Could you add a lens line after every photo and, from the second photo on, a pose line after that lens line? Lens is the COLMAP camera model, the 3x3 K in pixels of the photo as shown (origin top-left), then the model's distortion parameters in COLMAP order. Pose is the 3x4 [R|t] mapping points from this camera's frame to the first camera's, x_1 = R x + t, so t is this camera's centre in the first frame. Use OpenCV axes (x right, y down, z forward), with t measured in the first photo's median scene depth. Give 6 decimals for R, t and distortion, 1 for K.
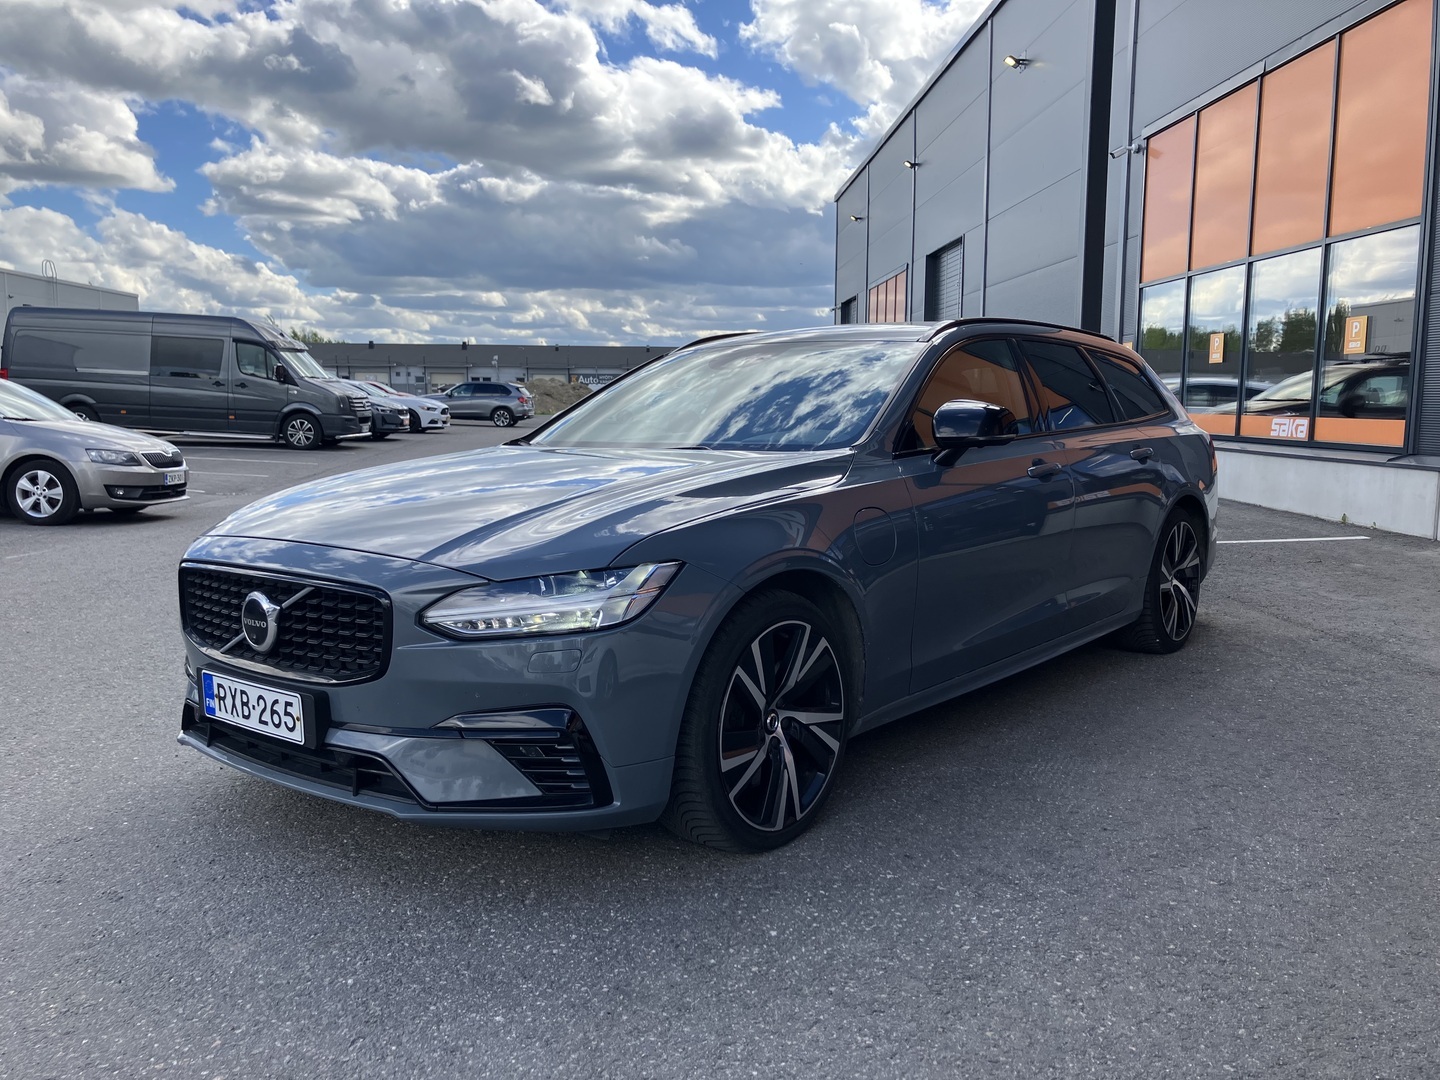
lens RADIAL K [[1196.7, 0, 720.2], [0, 1196.7, 559.3], [0, 0, 1]] dist [0.055666, -0.096312]
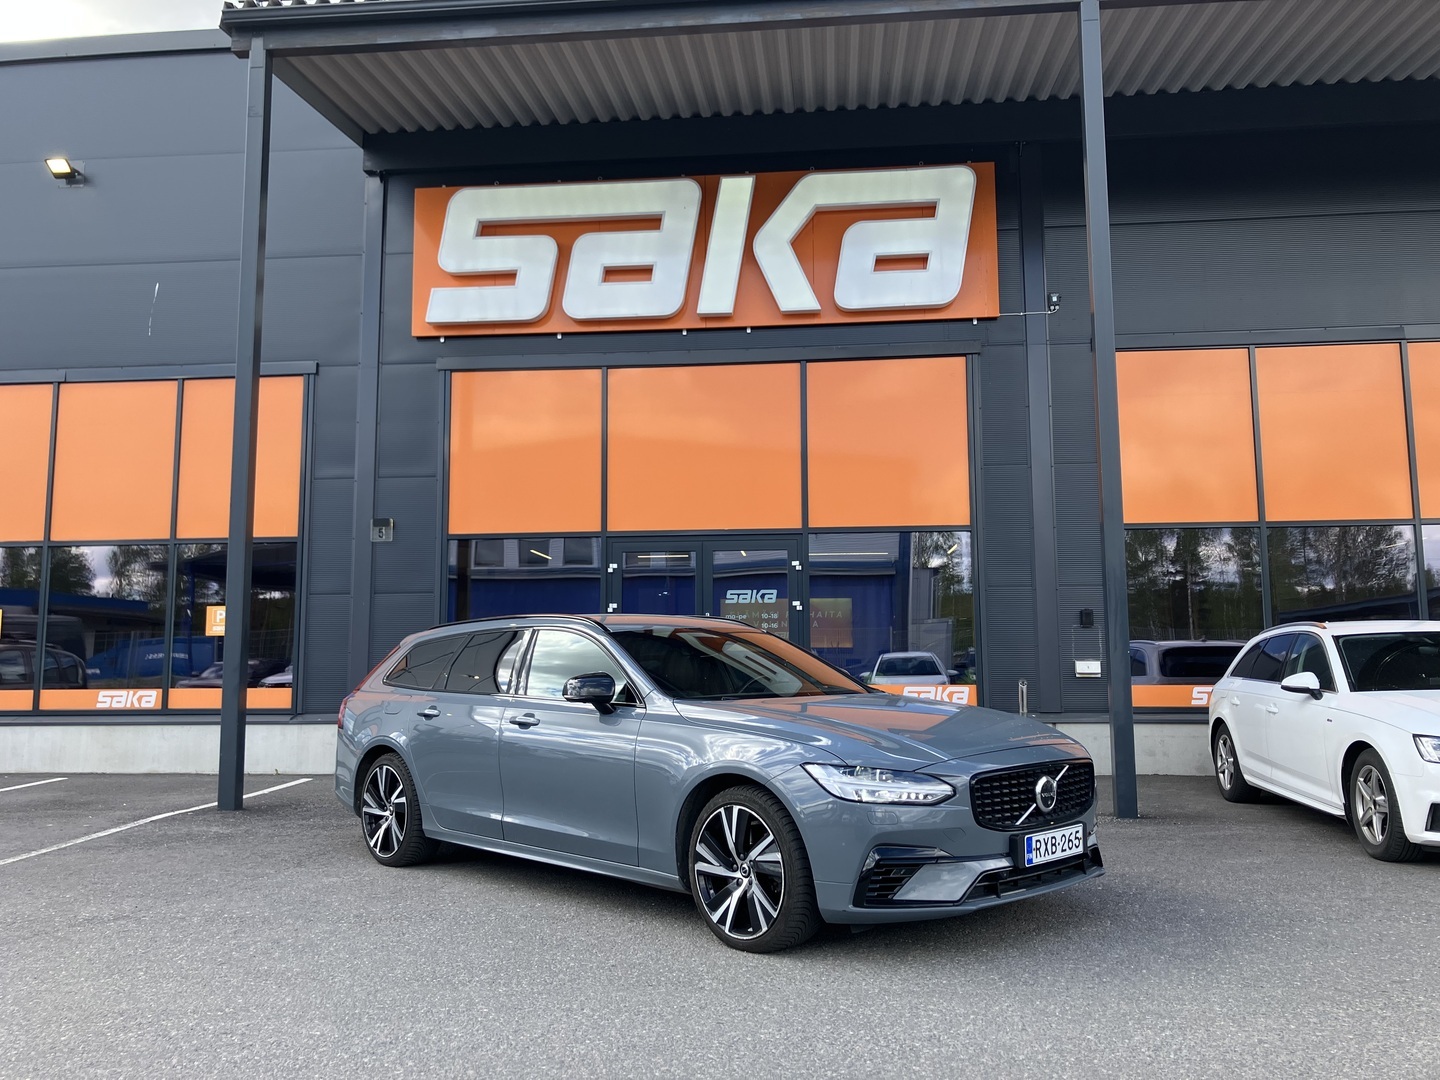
lens RADIAL K [[1196.7, 0, 720.2], [0, 1196.7, 559.3], [0, 0, 1]] dist [0.055666, -0.096312]
pose [[0.106995, 0.087707, 0.990383, -2.179054], [0.140201, 0.984818, -0.102361, -0.168901], [-0.984325, 0.149805, 0.093074, 1.259835]]
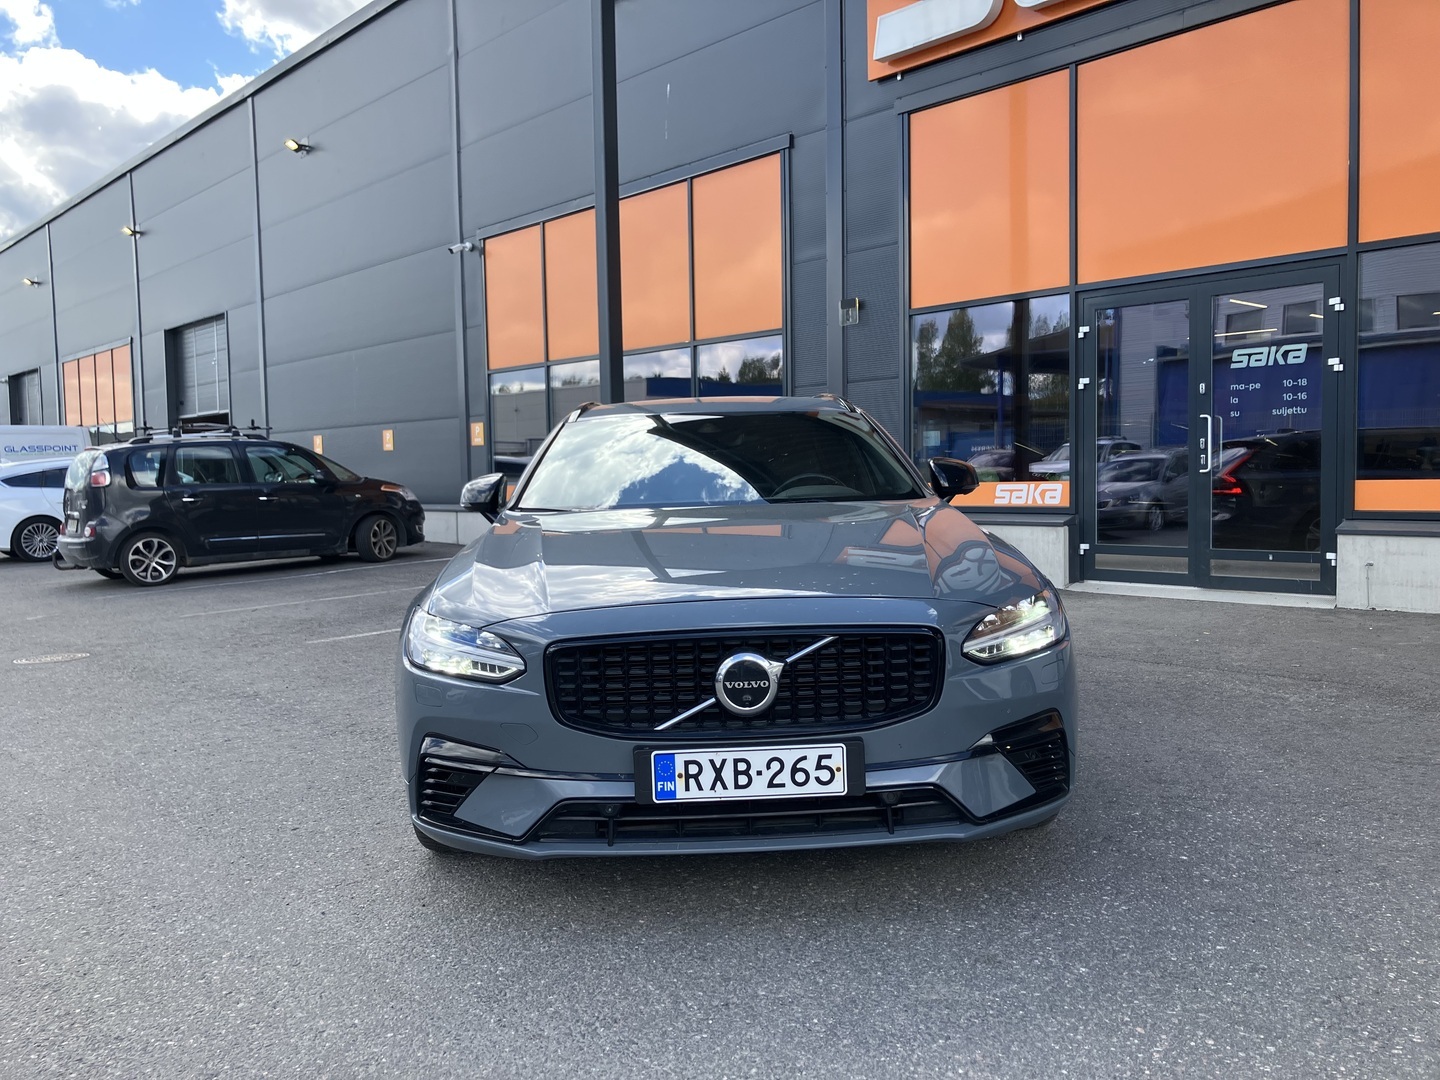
lens RADIAL K [[1196.7, 0, 720.2], [0, 1196.7, 559.3], [0, 0, 1]] dist [0.055666, -0.096312]
pose [[0.744643, -0.062715, 0.664510, -1.035498], [0.109699, 0.993537, -0.029159, -0.021063], [-0.658386, 0.094609, 0.746711, 0.296508]]
